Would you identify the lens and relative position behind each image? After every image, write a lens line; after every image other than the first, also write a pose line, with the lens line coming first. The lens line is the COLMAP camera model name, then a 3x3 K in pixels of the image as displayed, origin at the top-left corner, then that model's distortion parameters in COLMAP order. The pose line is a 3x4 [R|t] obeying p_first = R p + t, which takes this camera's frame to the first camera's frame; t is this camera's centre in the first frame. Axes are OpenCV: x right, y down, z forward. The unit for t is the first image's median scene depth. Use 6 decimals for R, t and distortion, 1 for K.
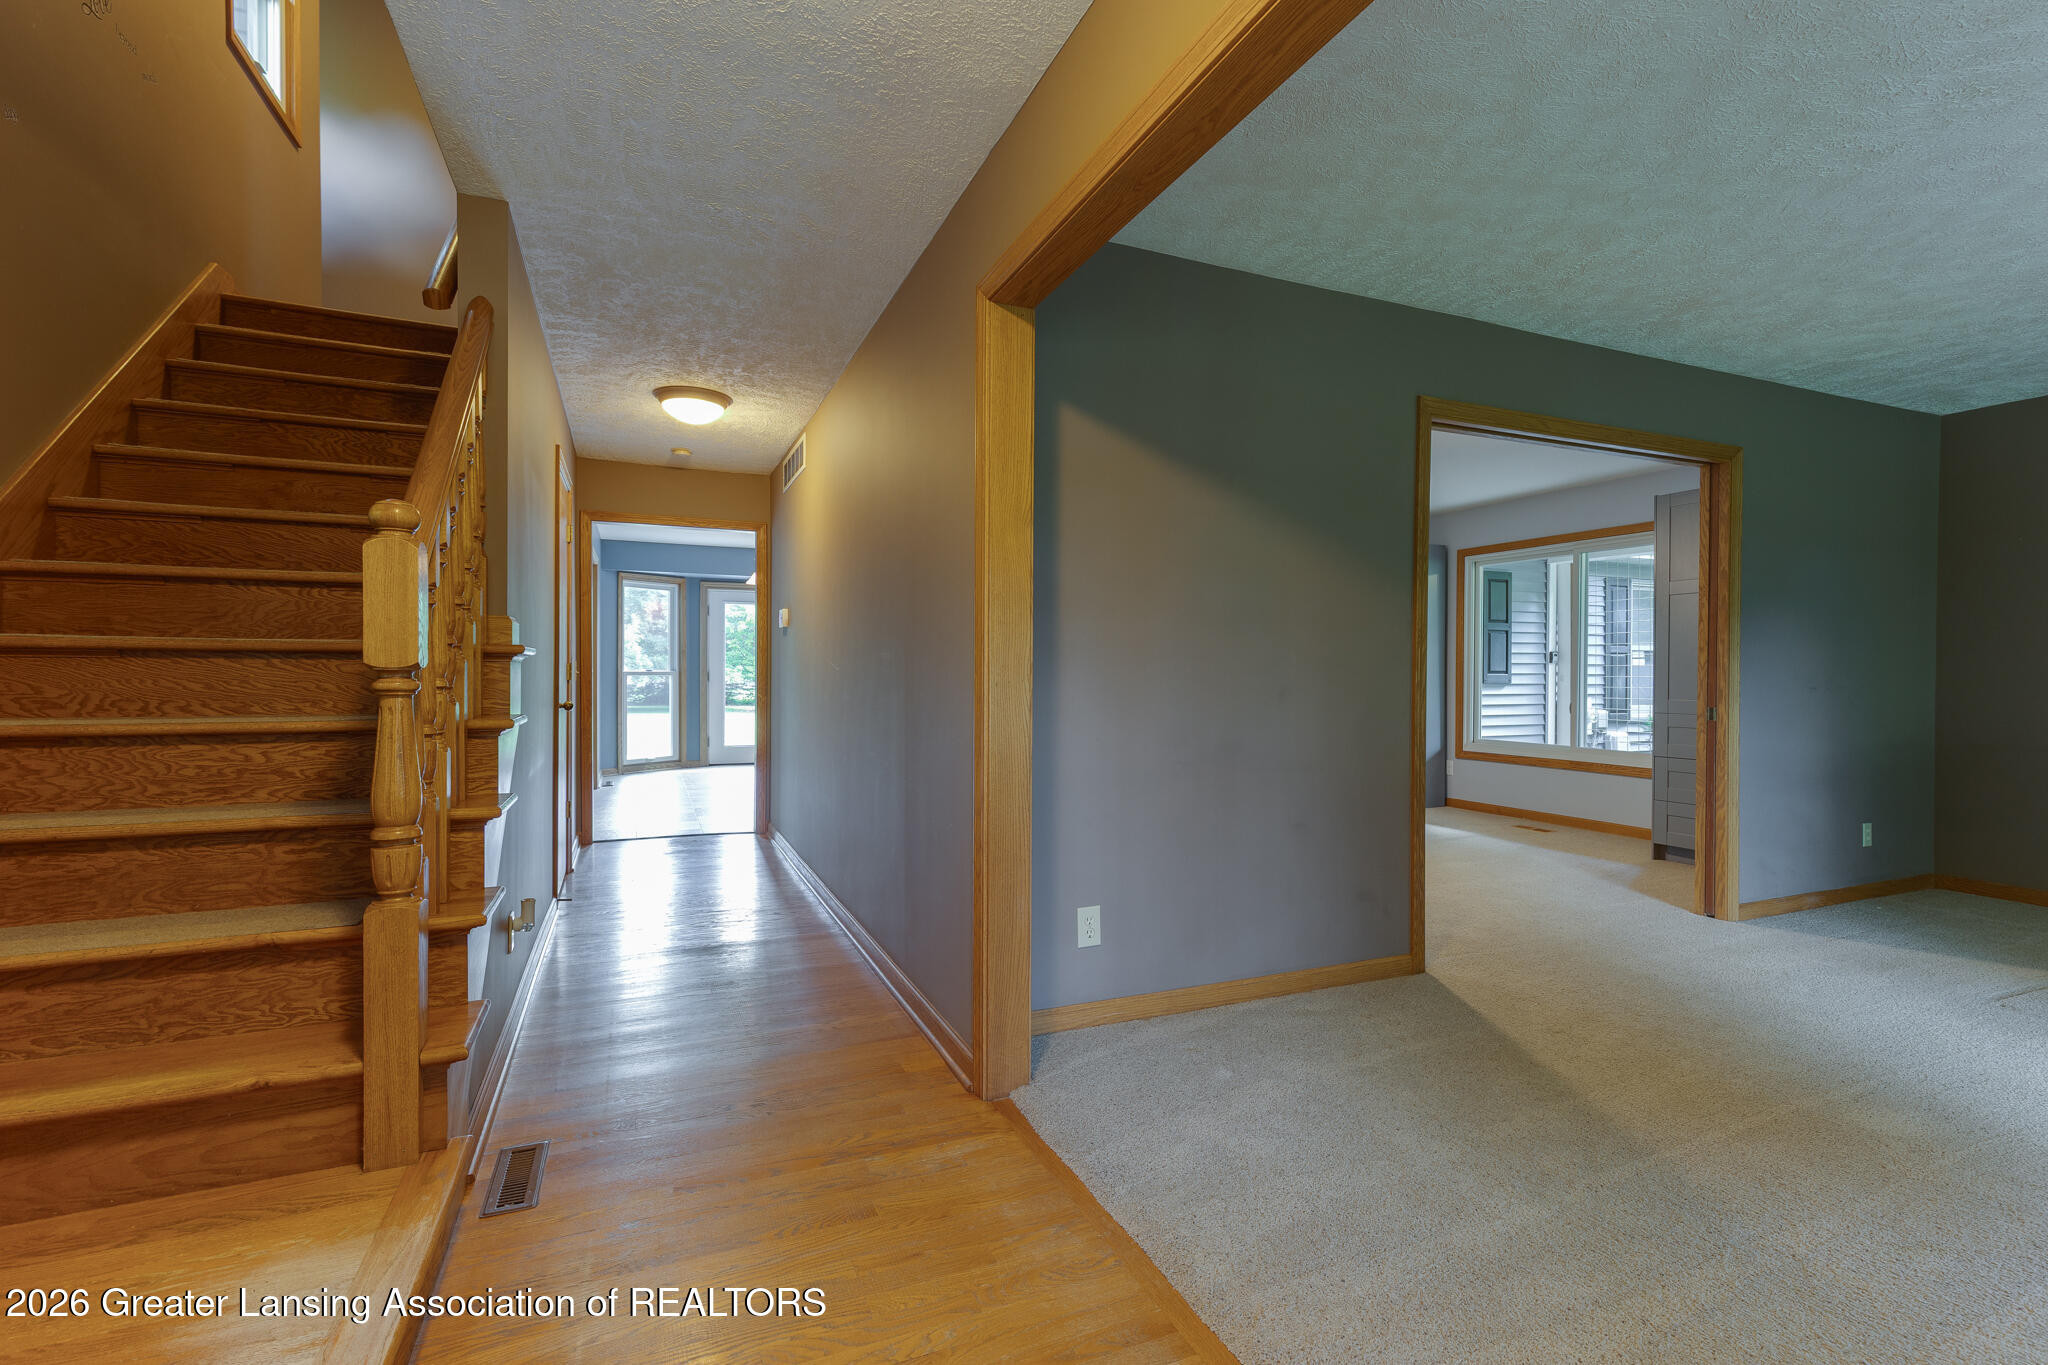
lens RADIAL K [[912.2, 0, 1024.0], [0, 912.2, 682.5], [0, 0, 1]] dist [0.000774, 0.000069]
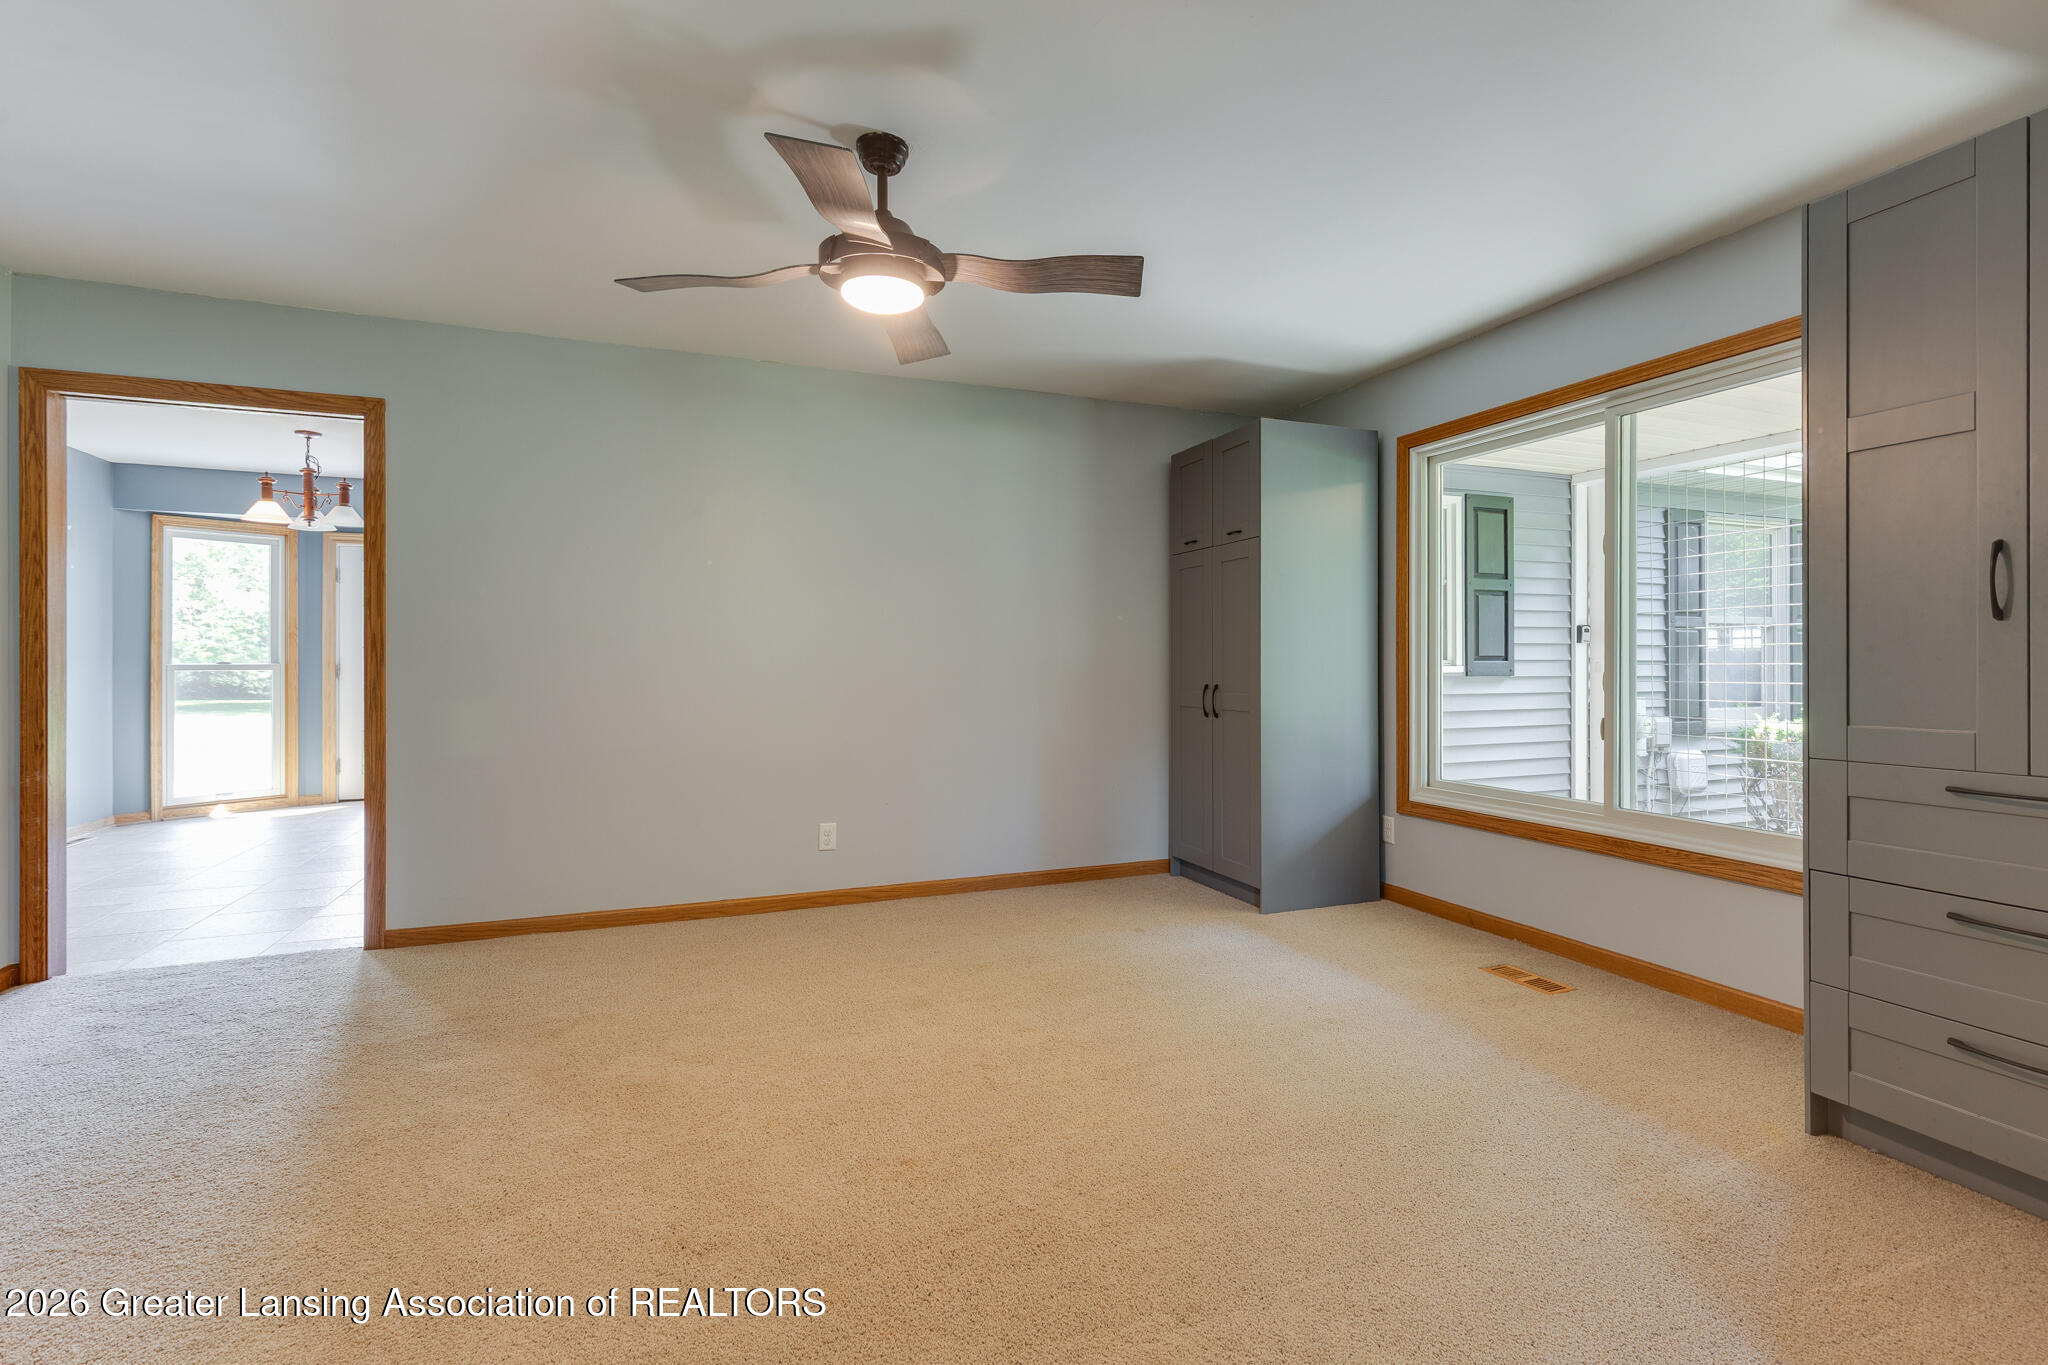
lens RADIAL K [[918.6, 0, 1034.0], [0, 918.6, 665.8], [0, 0, 1]] dist [0.000865, 0.000163]
pose [[0.999722, -0.004983, -0.023056, 0.305635], [0.004705, 0.999916, -0.012081, 0.000349], [0.023115, 0.011969, 0.999661, 0.505410]]
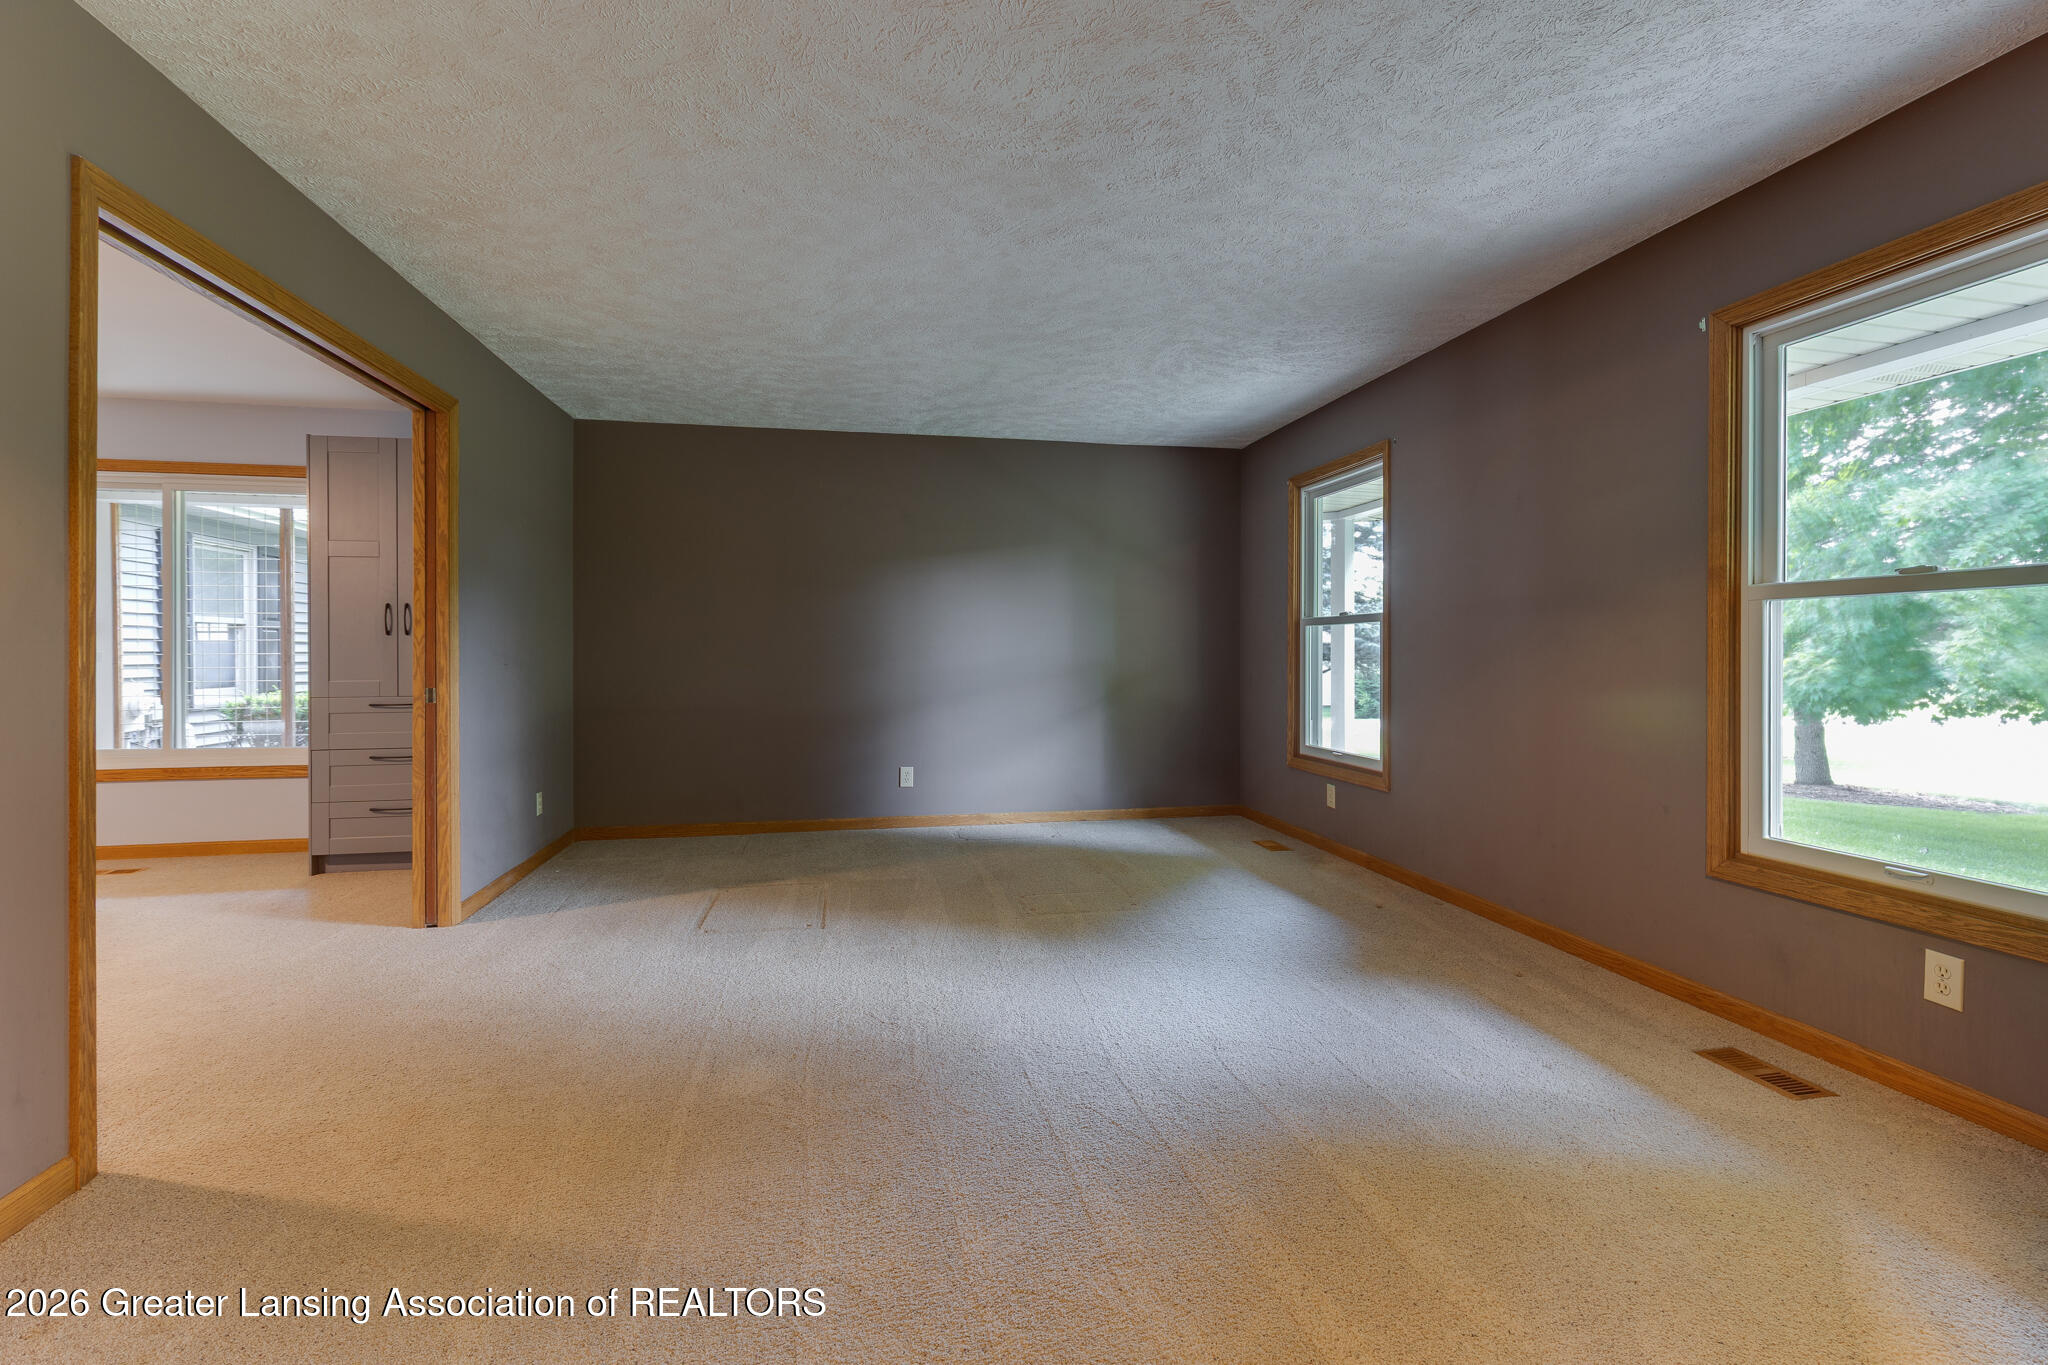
lens RADIAL K [[935.9, 0, 1027.3], [0, 935.9, 653.7], [0, 0, 1]] dist [0.003833, 0.000368]
pose [[0.198048, -0.007827, 0.980161, -0.010274], [0.014214, 0.999886, 0.005112, -0.001361], [-0.980089, 0.012920, 0.198137, 0.157494]]
